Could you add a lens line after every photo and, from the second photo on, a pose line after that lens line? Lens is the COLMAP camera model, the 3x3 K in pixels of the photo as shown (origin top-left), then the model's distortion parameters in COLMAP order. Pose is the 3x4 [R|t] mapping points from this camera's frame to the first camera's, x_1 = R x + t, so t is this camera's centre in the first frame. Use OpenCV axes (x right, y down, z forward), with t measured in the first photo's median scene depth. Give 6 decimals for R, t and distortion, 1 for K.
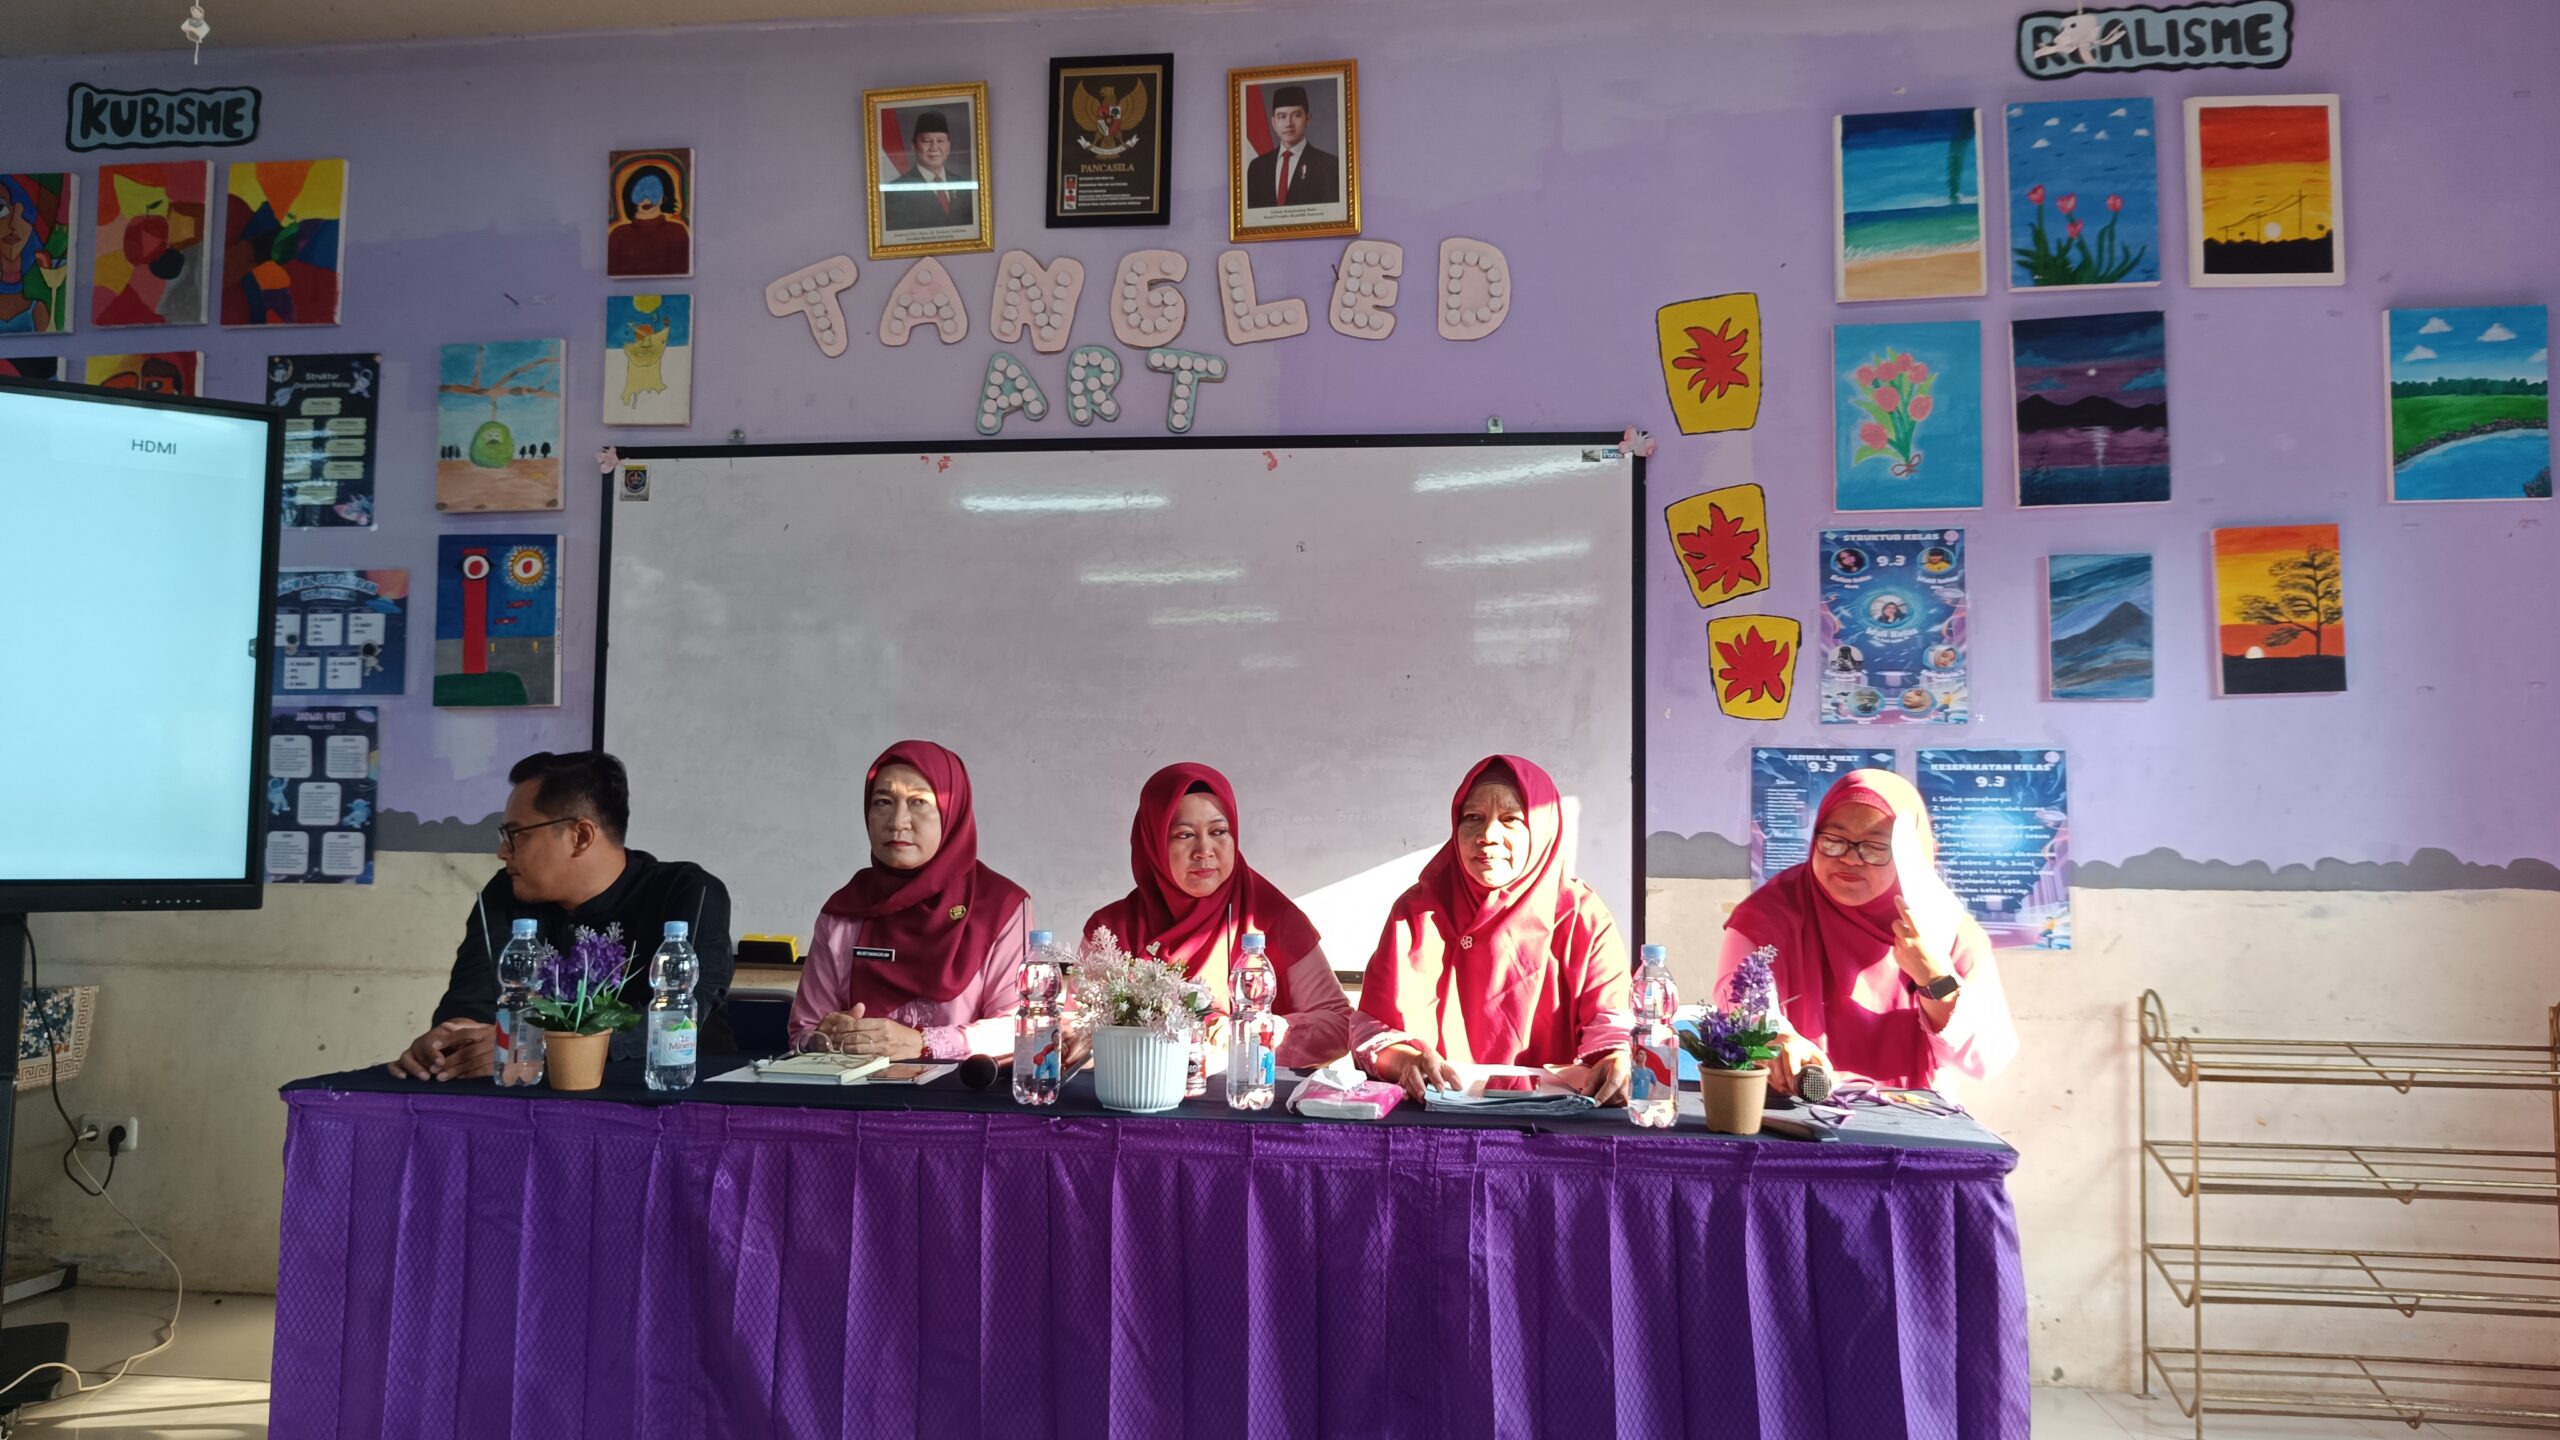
lens RADIAL K [[1748.3, 0, 1292.5], [0, 1748.3, 702.7], [0, 0, 1]] dist [0.025136, -0.041226]
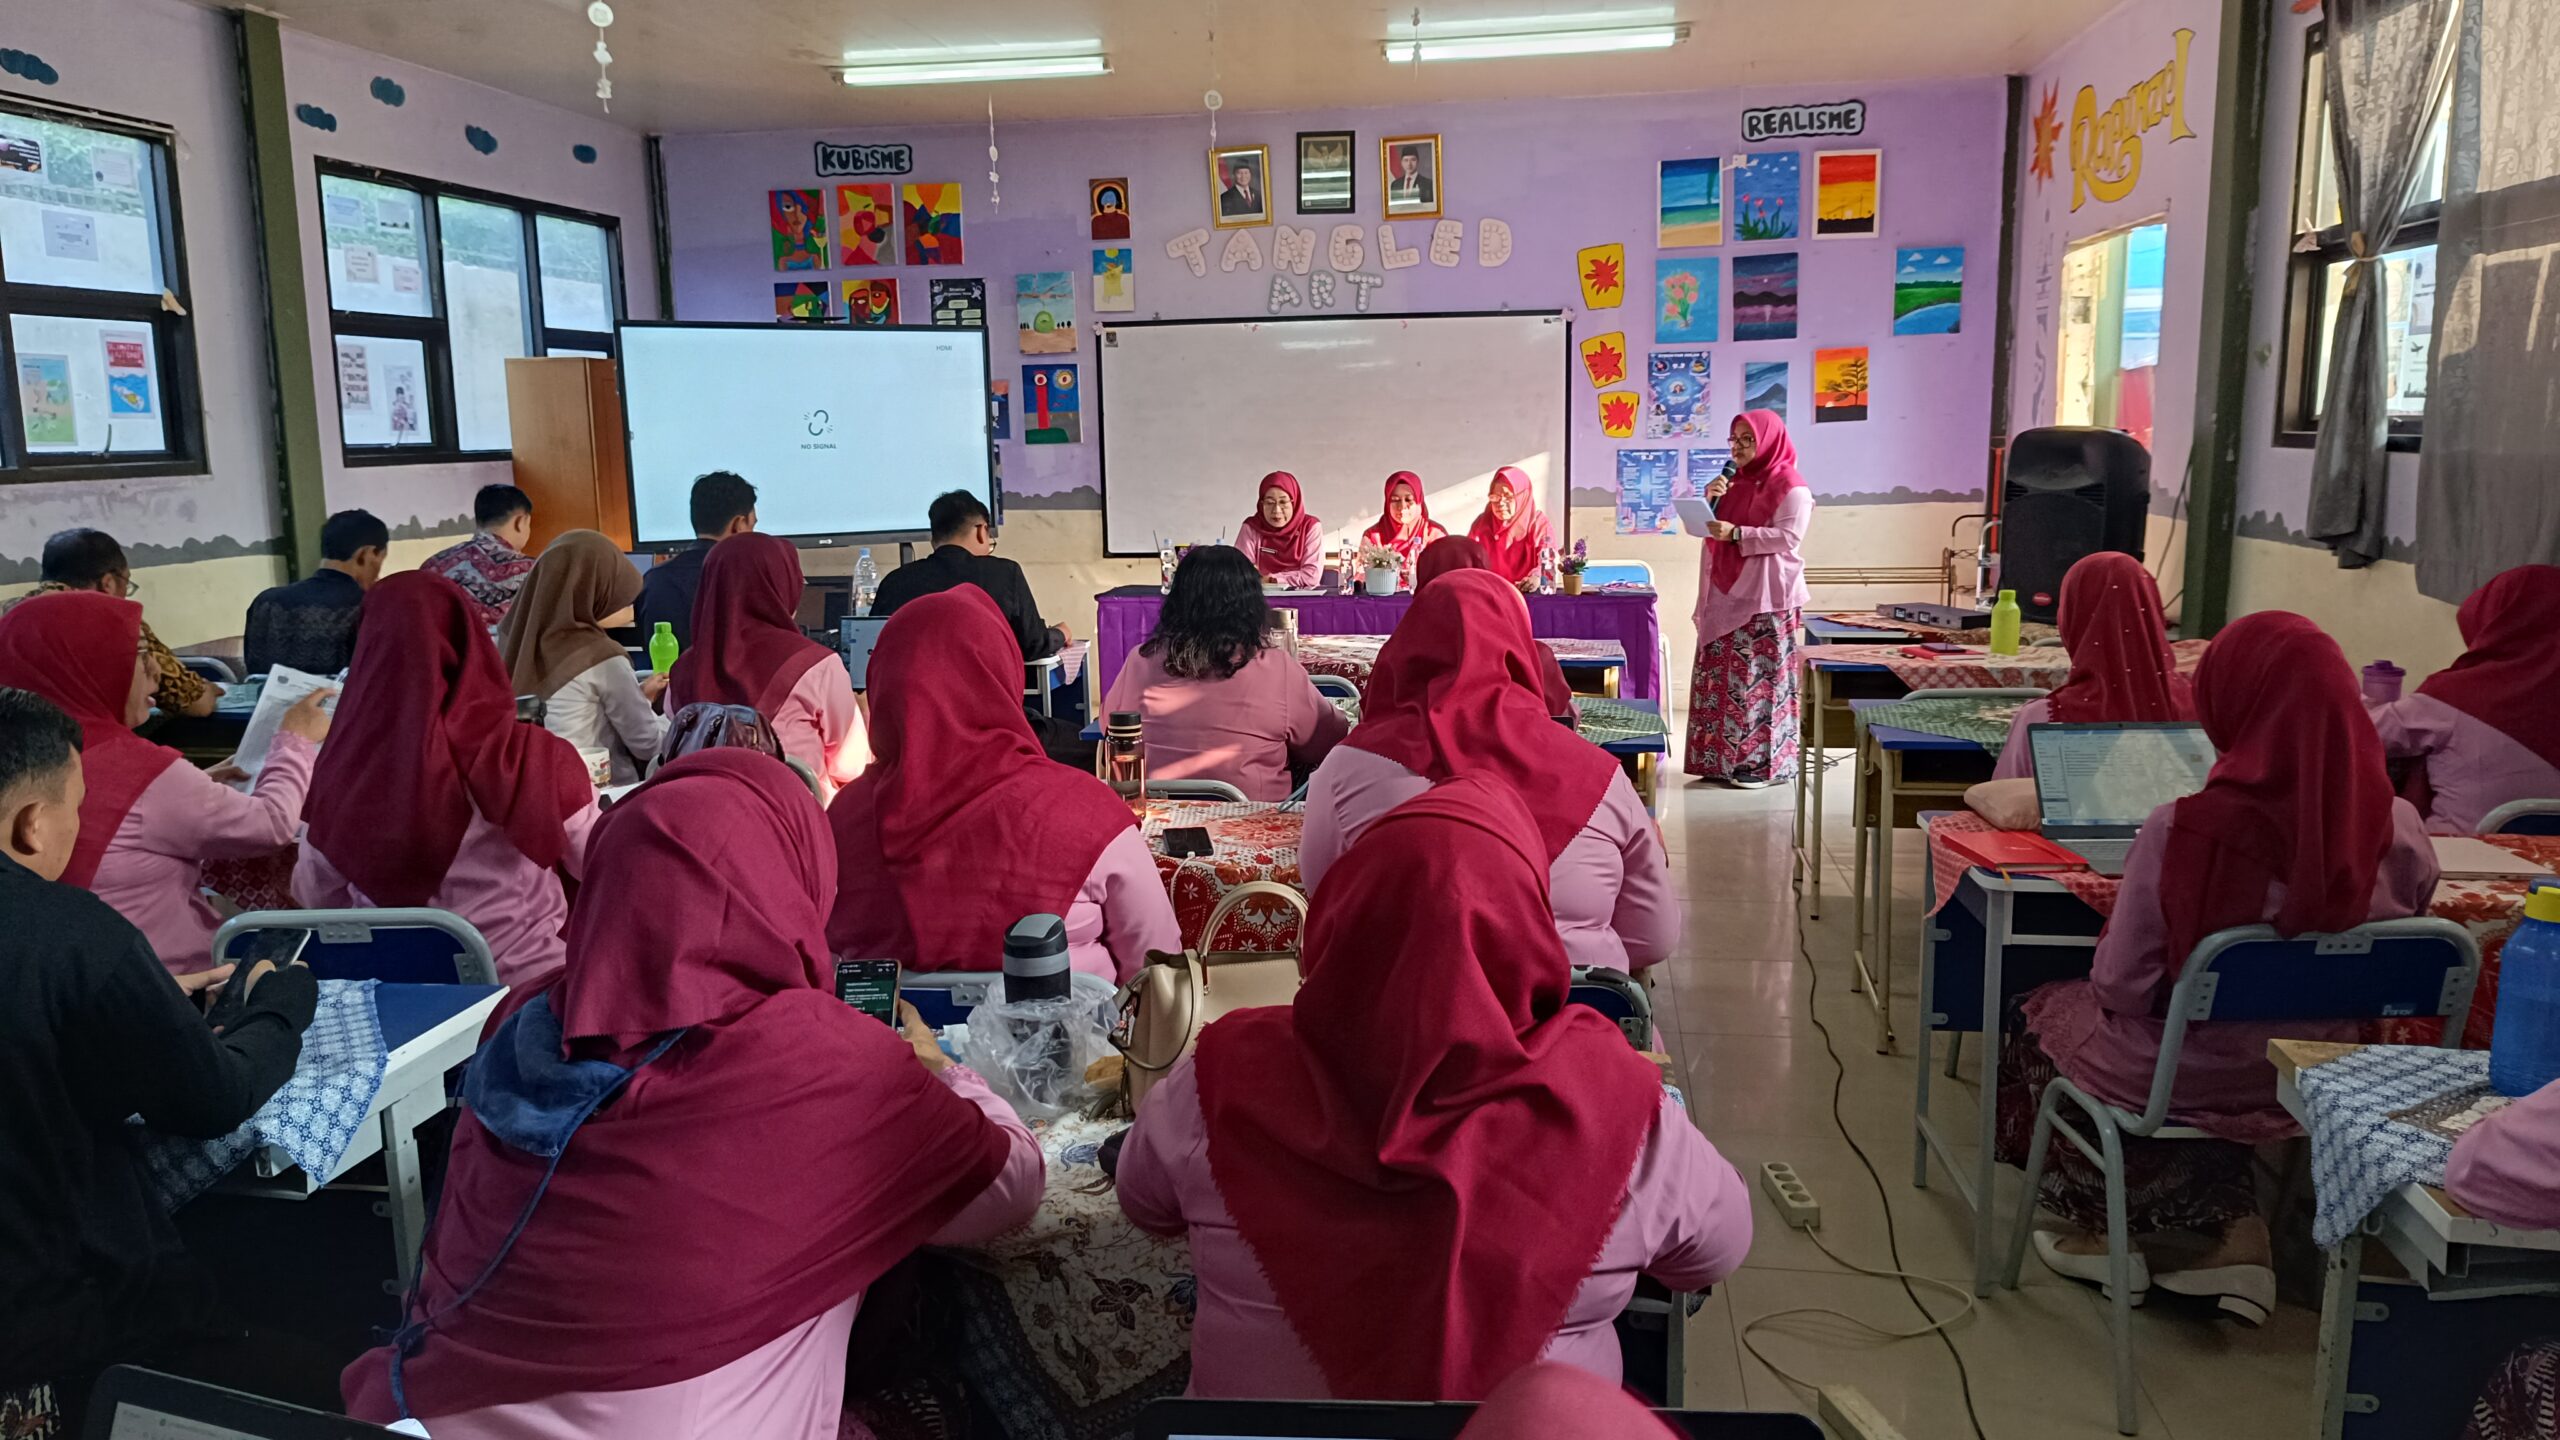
lens RADIAL K [[1748.3, 0, 1292.5], [0, 1748.3, 702.7], [0, 0, 1]] dist [0.025136, -0.041226]
pose [[0.999228, -0.024864, -0.030428, -0.096717], [0.031004, 0.974616, 0.221725, -0.164520], [0.024143, -0.222498, 0.974634, -1.258127]]
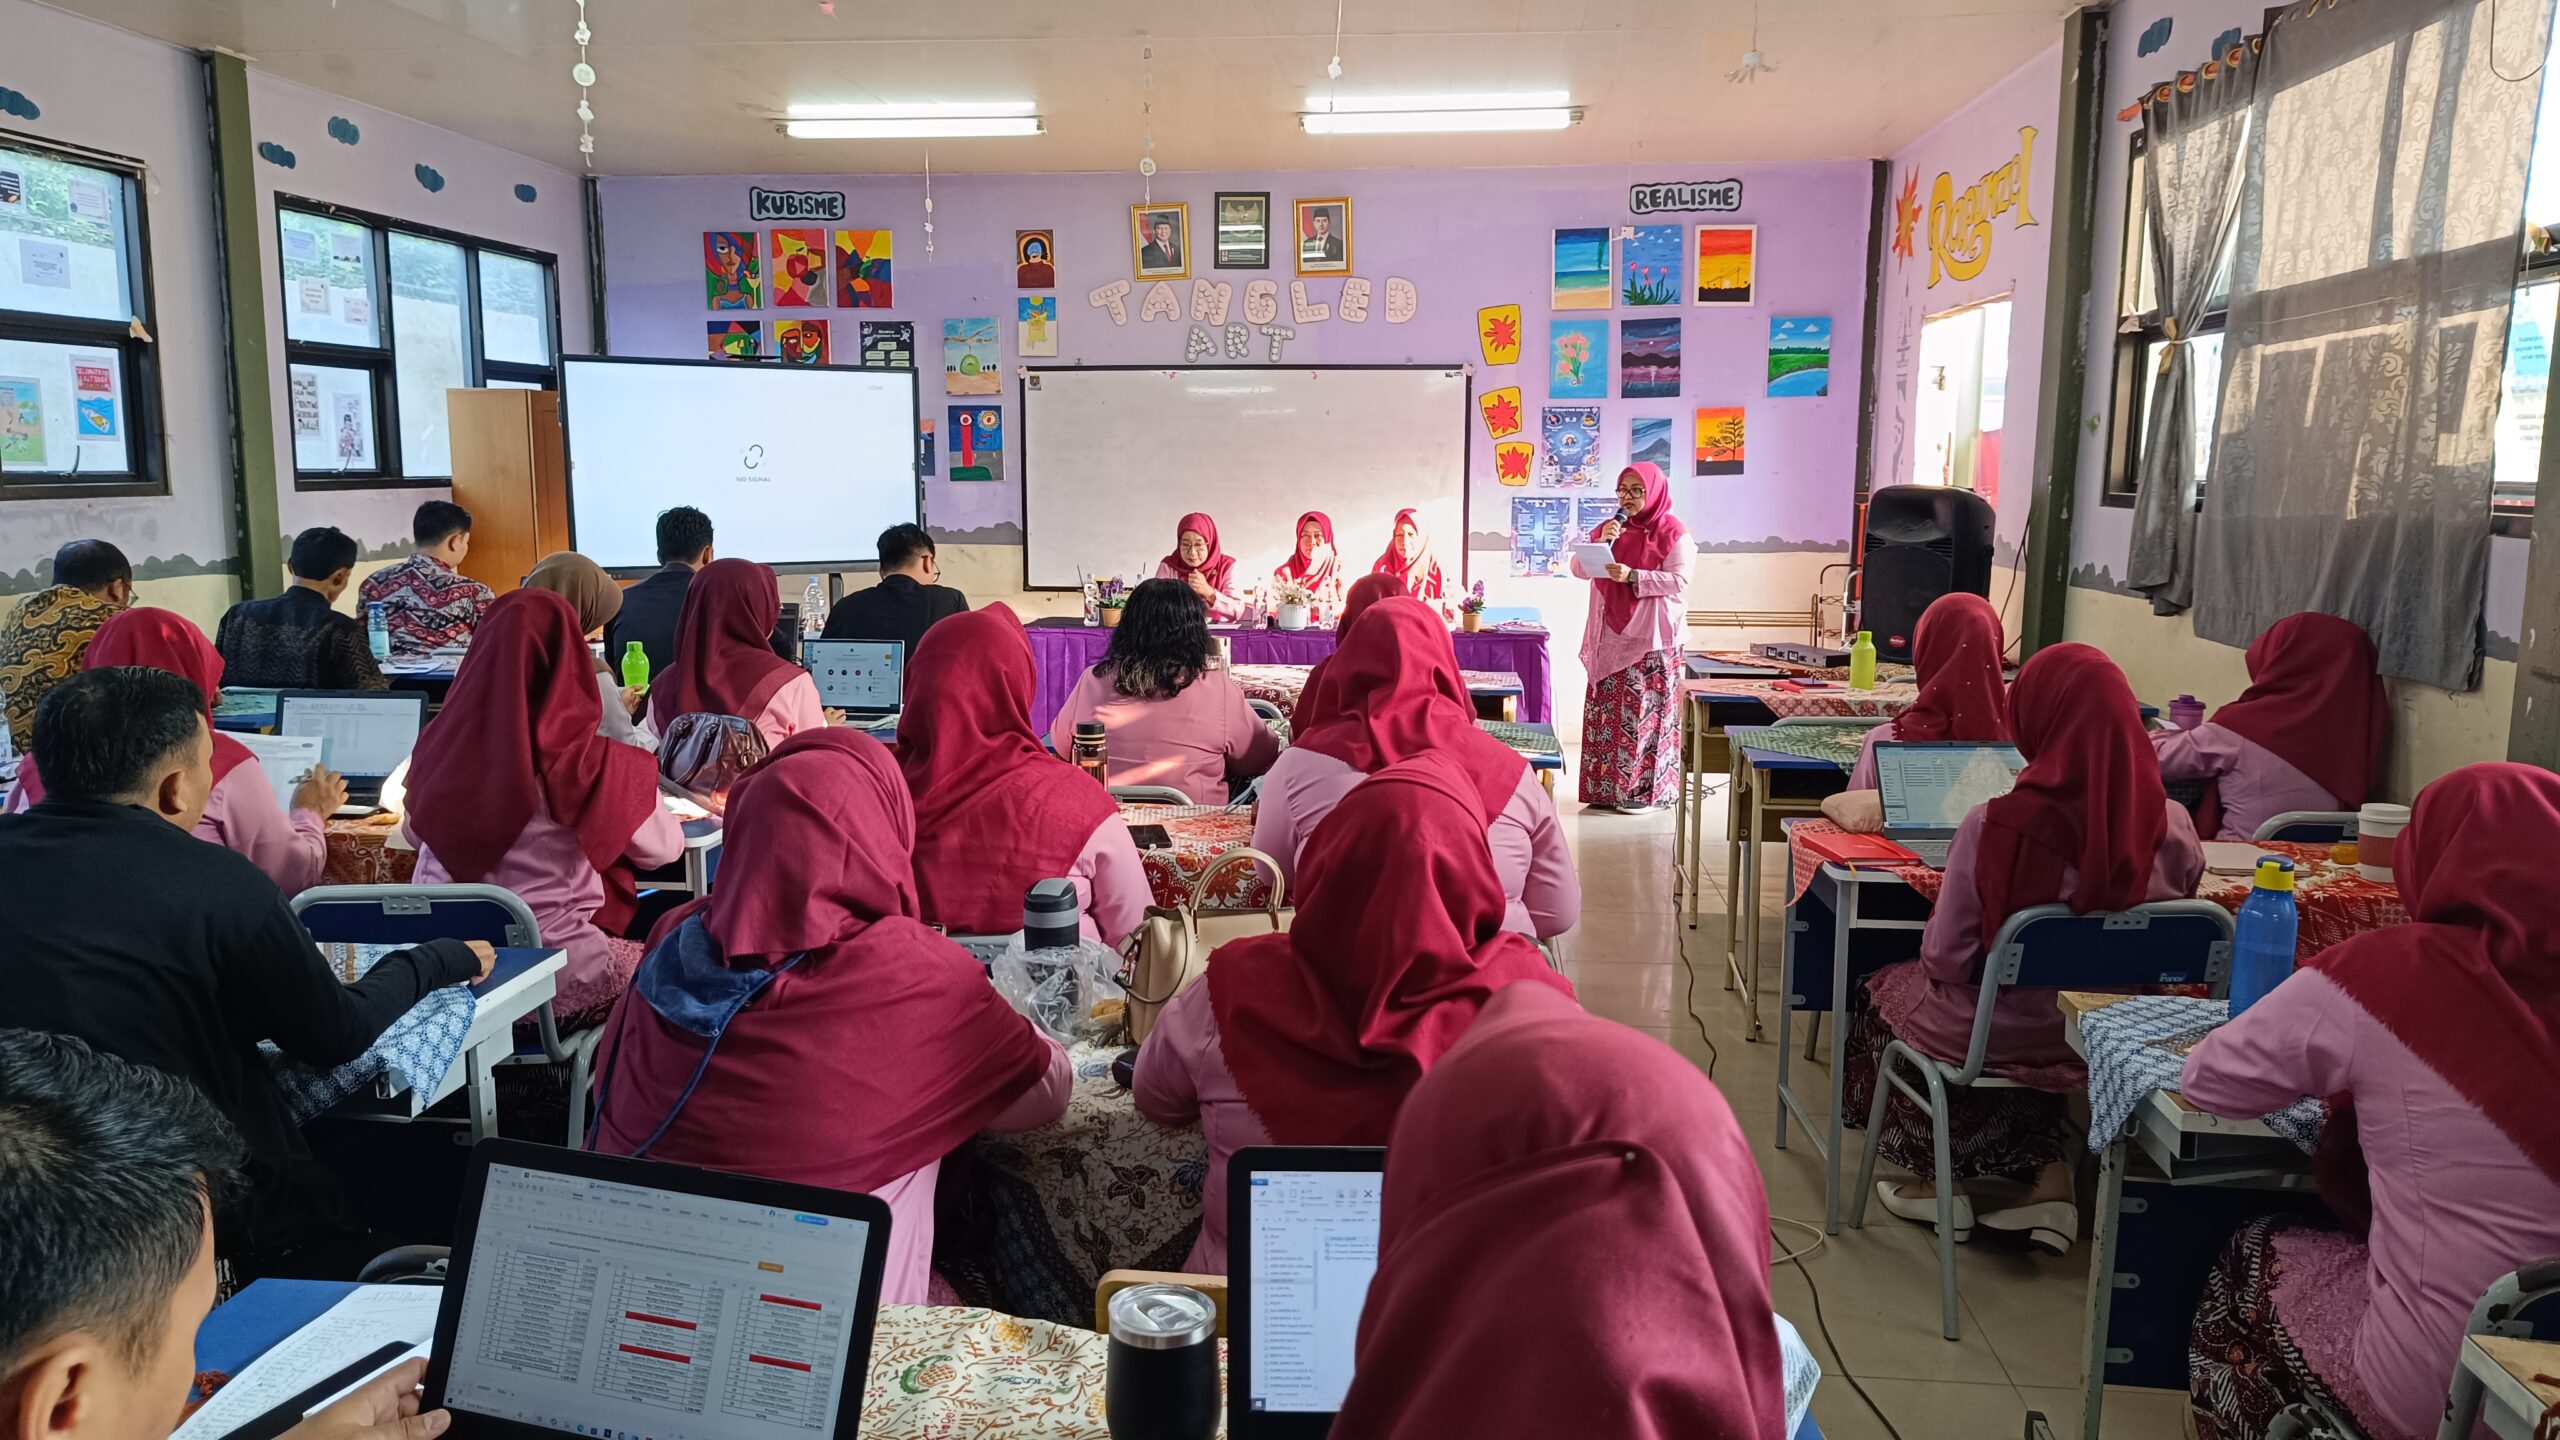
lens RADIAL K [[1733.3, 0, 1280.0], [0, 1733.3, 720.0], [0, 0, 1]] dist [0.014987, -0.026301]
pose [[0.999583, -0.013458, 0.025559, -0.122291], [0.007778, 0.977553, 0.210547, -0.173376], [-0.027819, -0.210260, 0.977250, -1.352759]]
